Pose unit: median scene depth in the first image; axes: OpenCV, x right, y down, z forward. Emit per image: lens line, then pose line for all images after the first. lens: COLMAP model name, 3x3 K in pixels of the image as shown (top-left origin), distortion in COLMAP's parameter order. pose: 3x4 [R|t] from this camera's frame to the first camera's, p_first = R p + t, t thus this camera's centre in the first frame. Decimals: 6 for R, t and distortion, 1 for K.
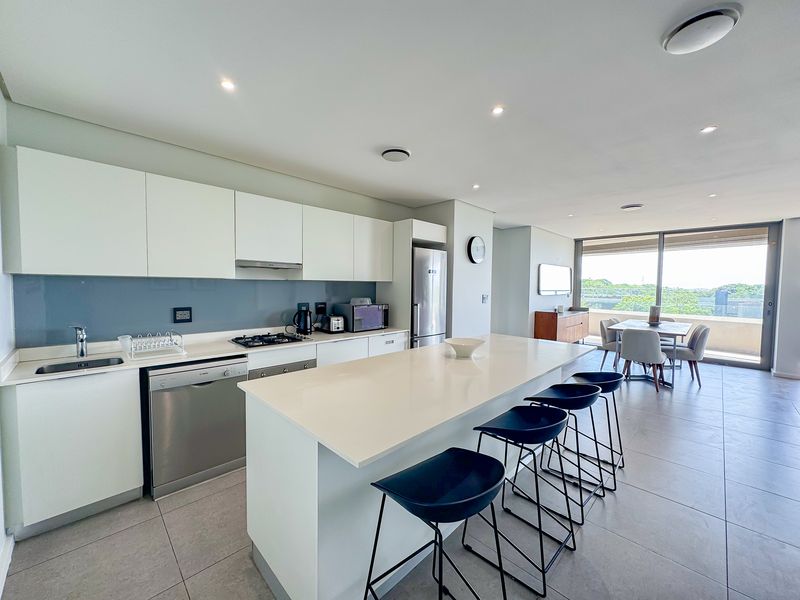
lens RADIAL K [[318.1, 0, 400.0], [0, 318.1, 300.0], [0, 0, 1]] dist [-0.000789, -0.000060]
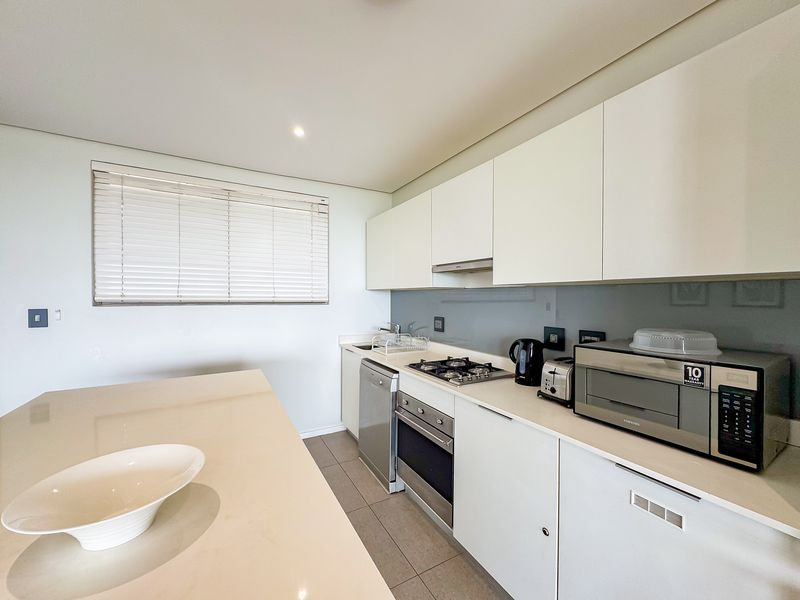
lens RADIAL K [[318.1, 0, 400.0], [0, 318.1, 300.0], [0, 0, 1]] dist [-0.000789, -0.000060]
pose [[-0.263483, -0.001211, -0.964663, 0.281787], [-0.051413, 0.998596, 0.012790, -0.030558], [0.963293, 0.052966, -0.263175, 0.900353]]
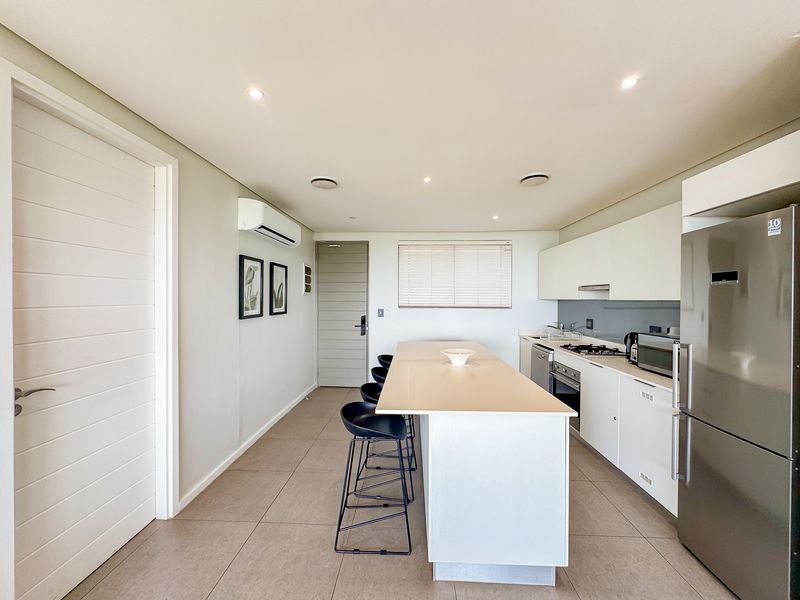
lens RADIAL K [[318.1, 0, 400.0], [0, 318.1, 300.0], [0, 0, 1]] dist [-0.000789, -0.000060]
pose [[-0.737421, -0.009926, -0.675360, 0.796485], [-0.043148, 0.998542, 0.032438, -0.060648], [0.674053, 0.053061, -0.736774, 1.179505]]
